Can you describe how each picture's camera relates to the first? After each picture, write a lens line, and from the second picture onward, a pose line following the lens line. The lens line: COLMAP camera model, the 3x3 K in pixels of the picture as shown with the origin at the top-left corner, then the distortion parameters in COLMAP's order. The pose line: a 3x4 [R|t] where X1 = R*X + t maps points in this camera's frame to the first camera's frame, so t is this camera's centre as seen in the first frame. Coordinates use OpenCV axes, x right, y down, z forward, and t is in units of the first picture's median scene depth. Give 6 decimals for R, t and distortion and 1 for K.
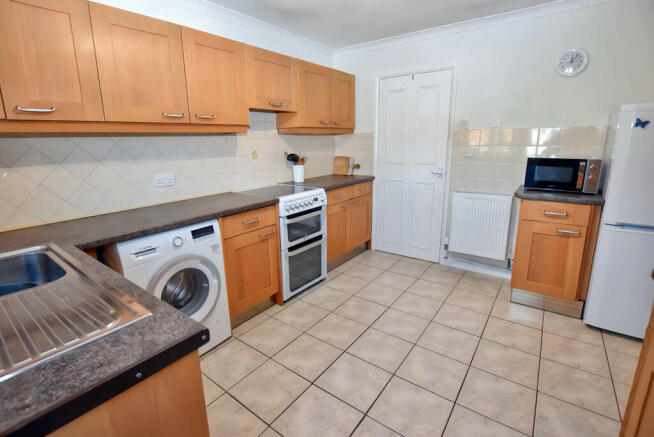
lens RADIAL K [[300.7, 0, 325.0], [0, 300.7, 203.4], [0, 0, 1]] dist [-0.026579, 0.000190]
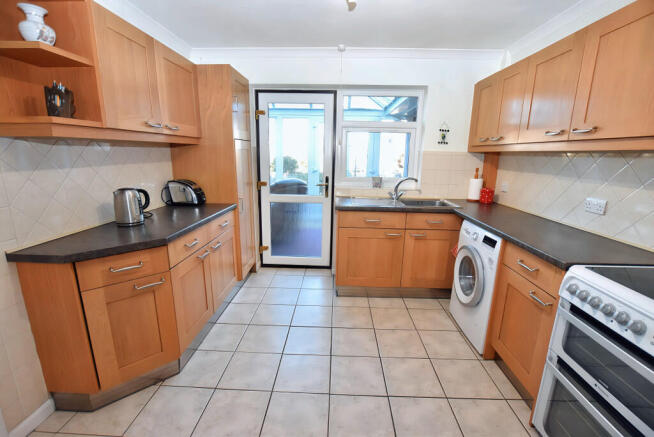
lens RADIAL K [[292.2, 0, 329.2], [0, 292.2, 220.3], [0, 0, 1]] dist [-0.026426, 0.000894]
pose [[-0.820340, 0.134544, -0.555824, 0.616253], [-0.114654, 0.913503, 0.390341, -0.303098], [0.560265, 0.383940, -0.733958, 1.323993]]
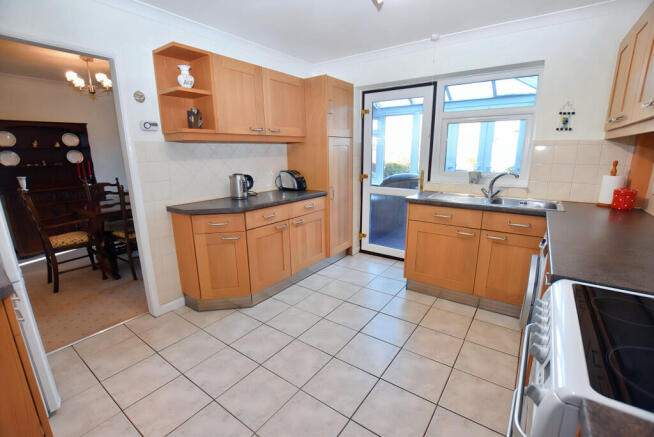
lens RADIAL K [[292.2, 0, 329.2], [0, 292.2, 220.3], [0, 0, 1]] dist [-0.026426, 0.000894]
pose [[-0.999309, 0.034627, -0.013536, 0.213549], [0.025685, 0.906215, 0.422036, -0.331499], [0.026881, 0.421397, -0.906478, 1.593682]]
